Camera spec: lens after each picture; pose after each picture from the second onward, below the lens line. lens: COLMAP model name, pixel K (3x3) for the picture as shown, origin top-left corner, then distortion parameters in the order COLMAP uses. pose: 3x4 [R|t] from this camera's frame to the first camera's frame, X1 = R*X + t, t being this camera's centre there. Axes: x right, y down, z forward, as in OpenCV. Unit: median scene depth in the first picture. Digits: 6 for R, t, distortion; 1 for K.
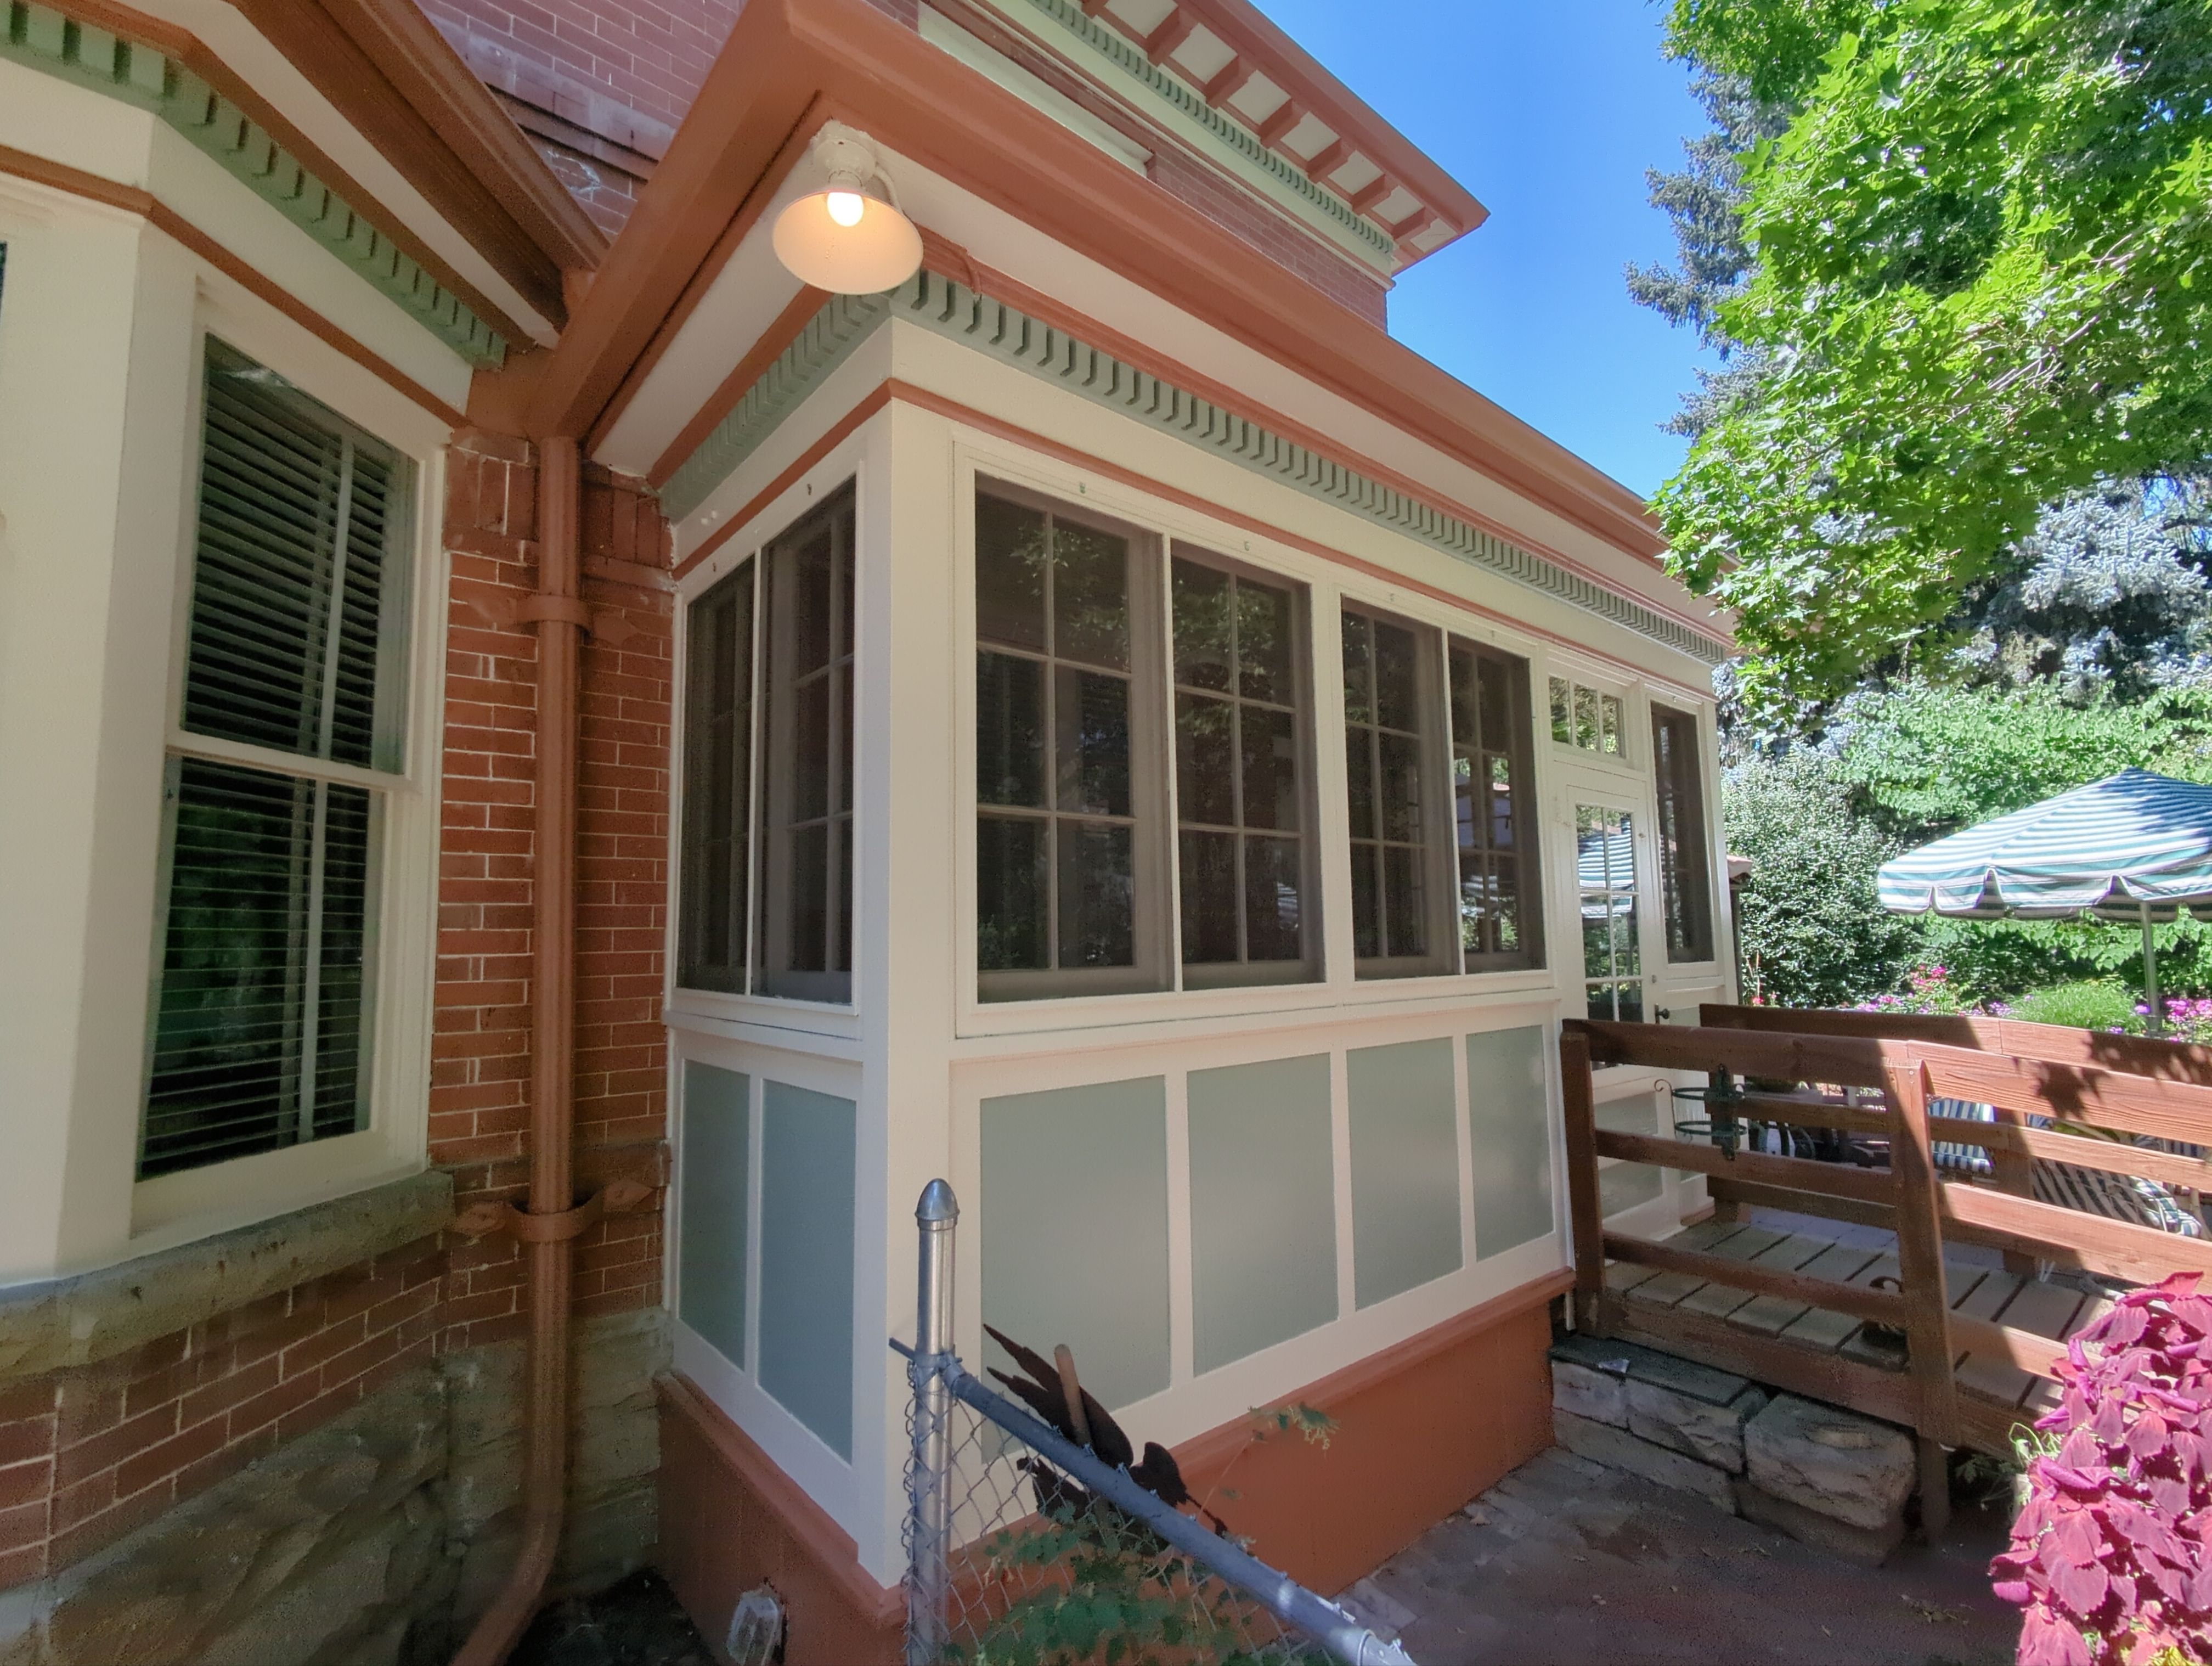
lens RADIAL K [[1006.9, 0, 1123.7], [0, 1006.9, 845.8], [0, 0, 1]] dist [-0.001242, -0.003365]
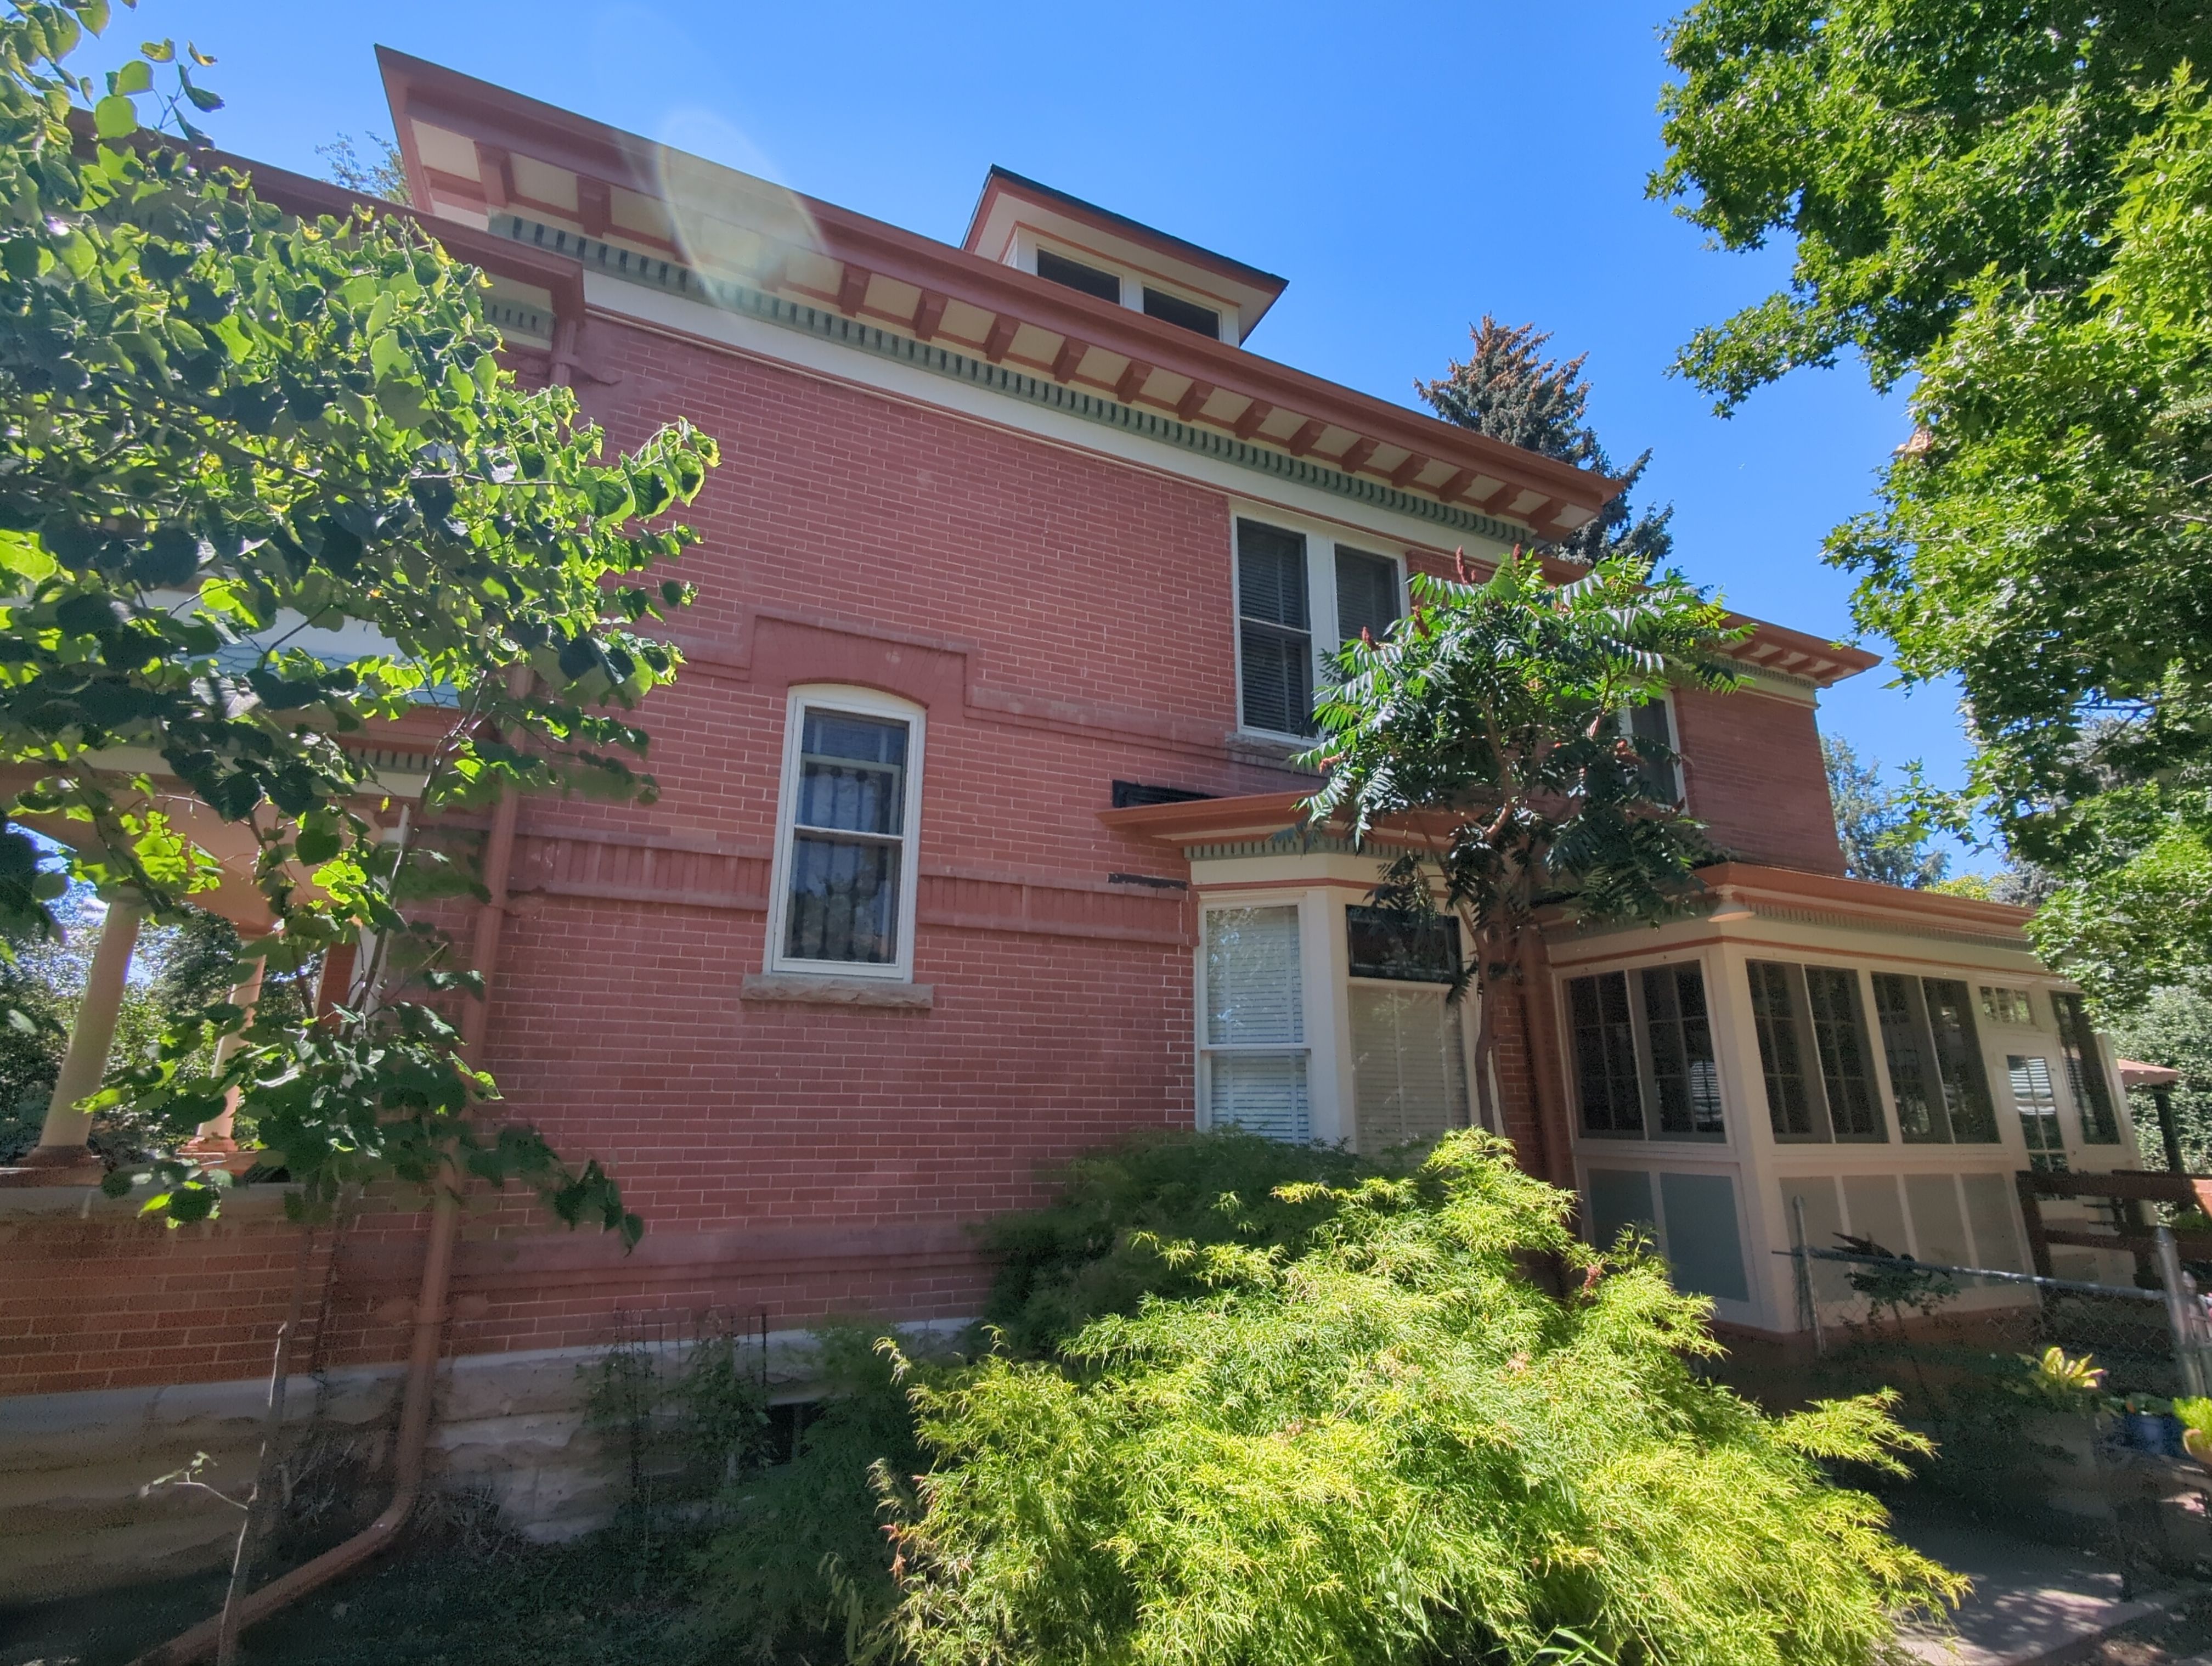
lens RADIAL K [[1006.9, 0, 1126.3], [0, 1006.9, 821.9], [0, 0, 1]] dist [-0.001242, -0.003365]
pose [[0.956703, -0.058743, -0.285077, -0.770473], [0.002980, 0.981348, -0.192216, -0.151245], [0.291051, 0.183044, 0.939034, -1.804134]]
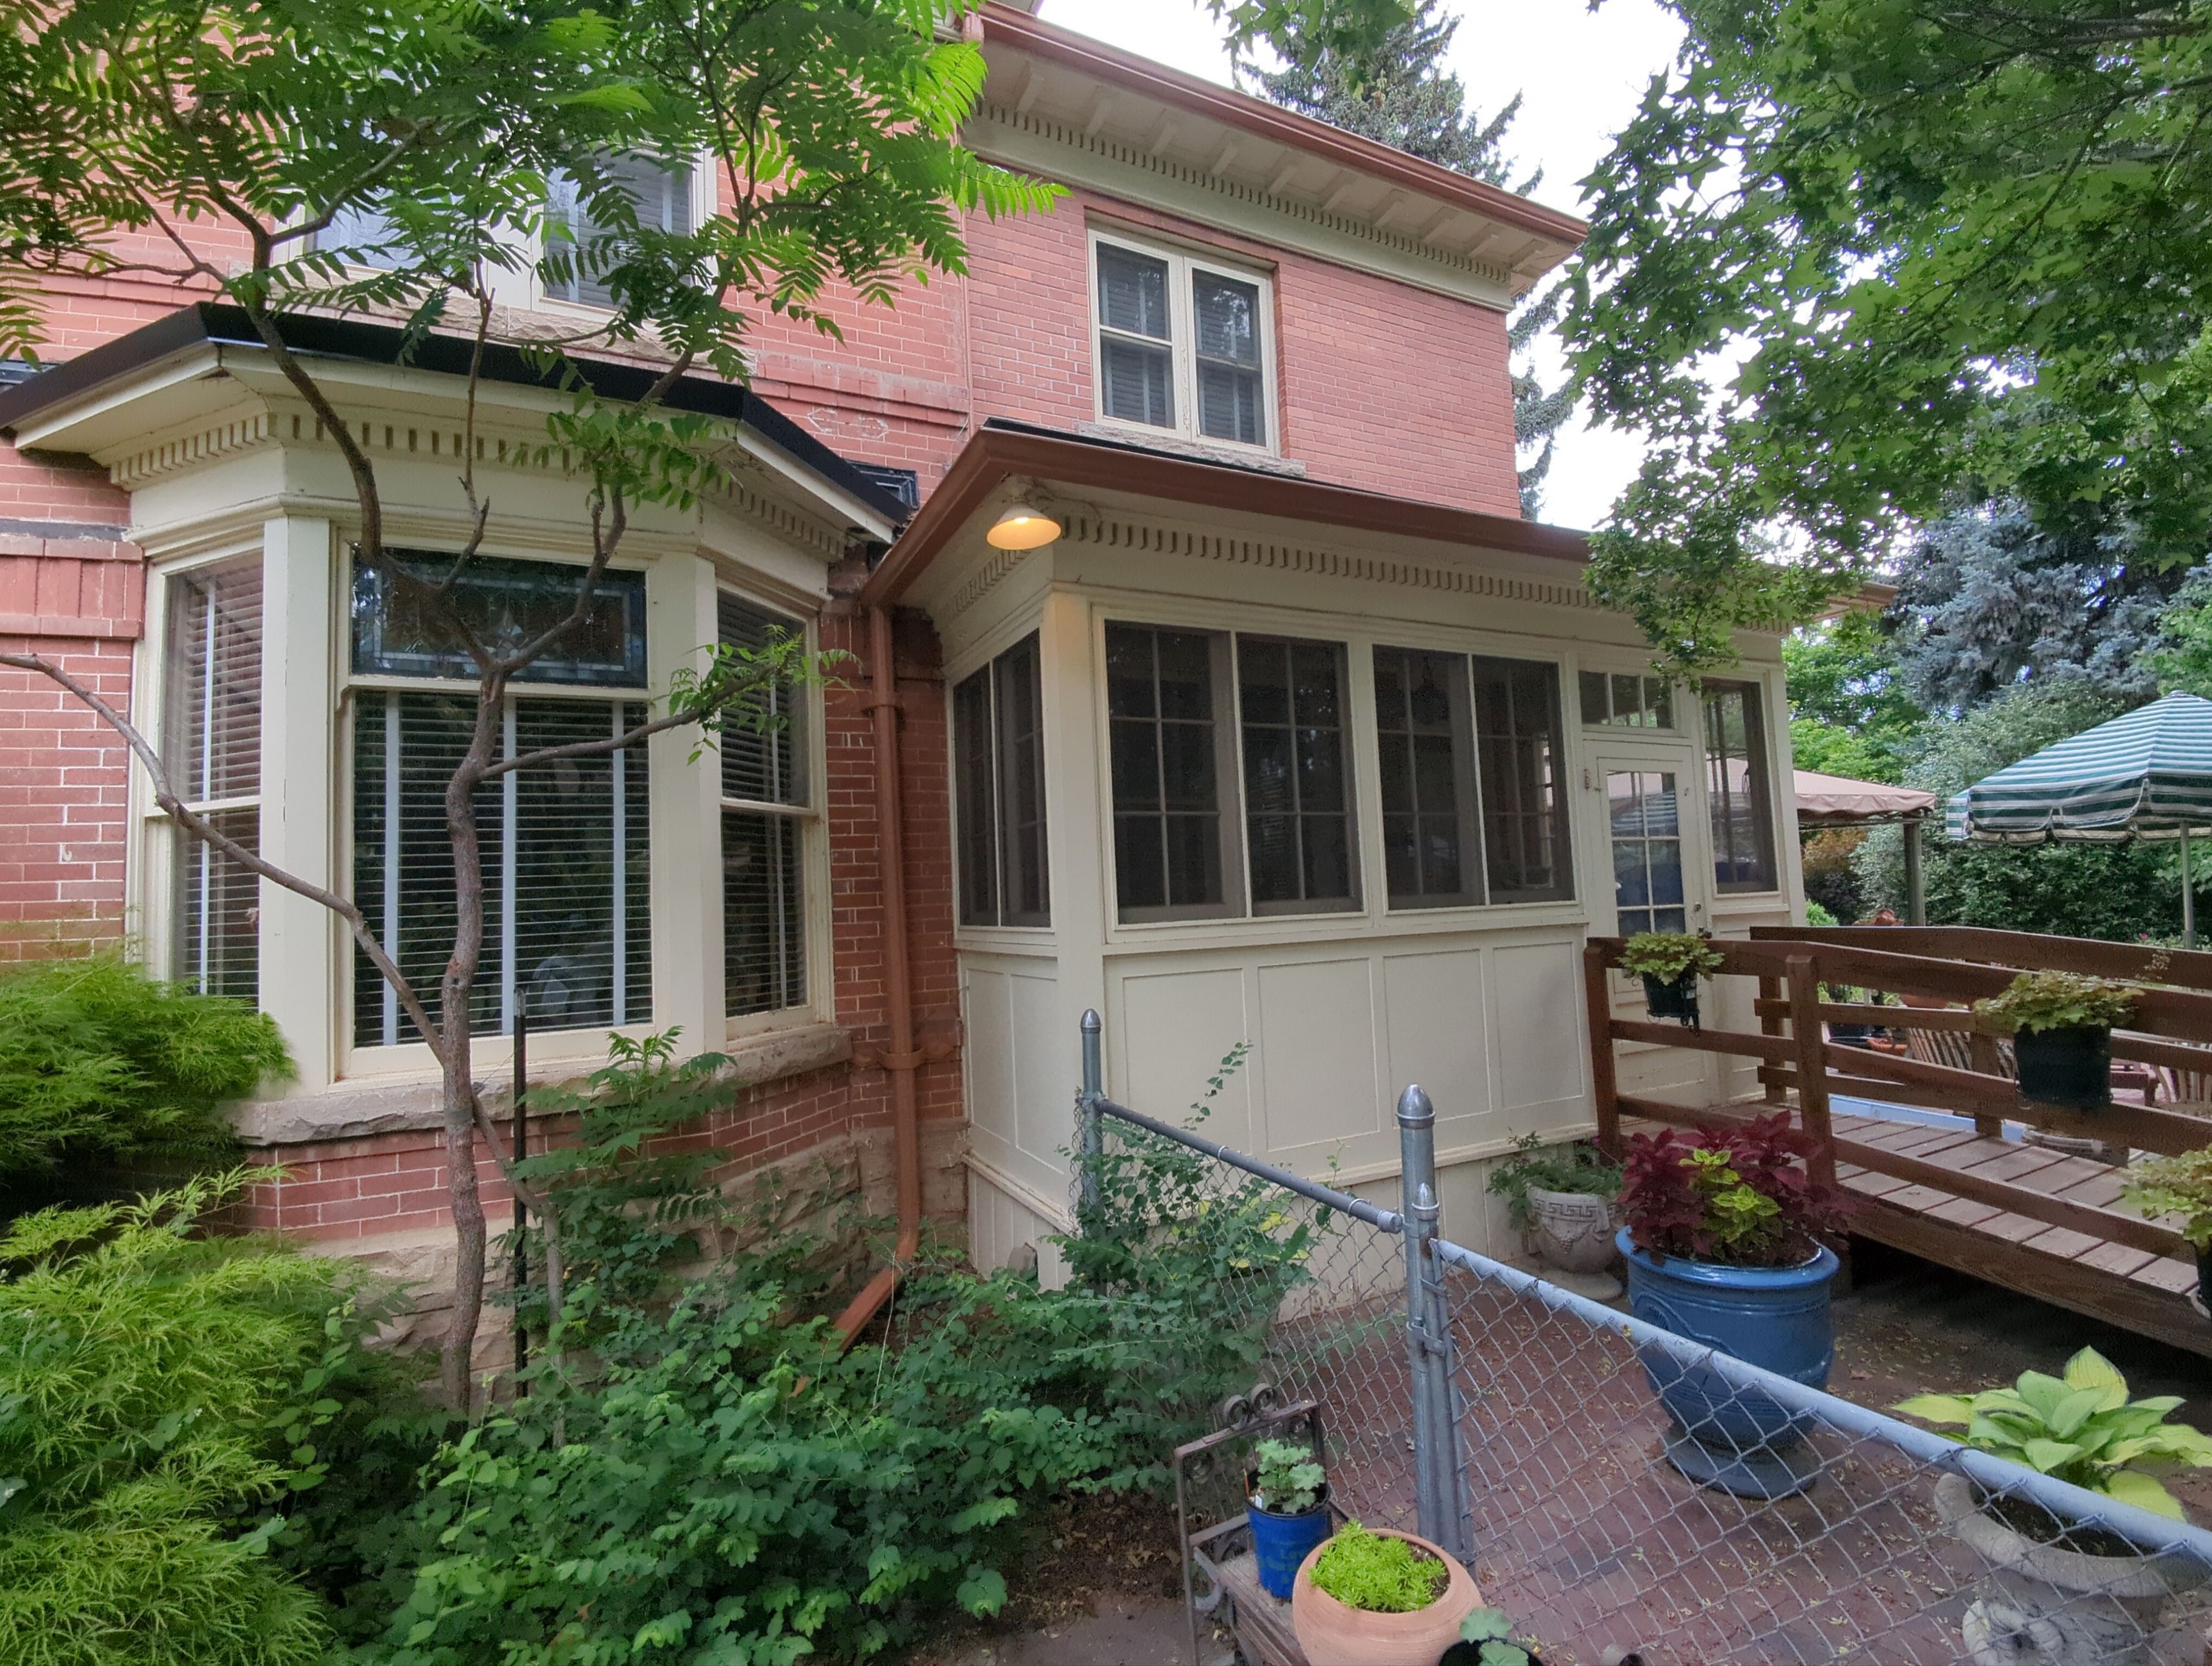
lens RADIAL K [[1006.9, 0, 1117.3], [0, 1006.9, 830.4], [0, 0, 1]] dist [-0.001242, -0.003365]
pose [[0.964747, -0.047621, -0.258836, 0.229513], [0.054251, 0.998355, 0.018528, -0.029999], [0.257528, -0.031917, 0.965743, -0.504128]]
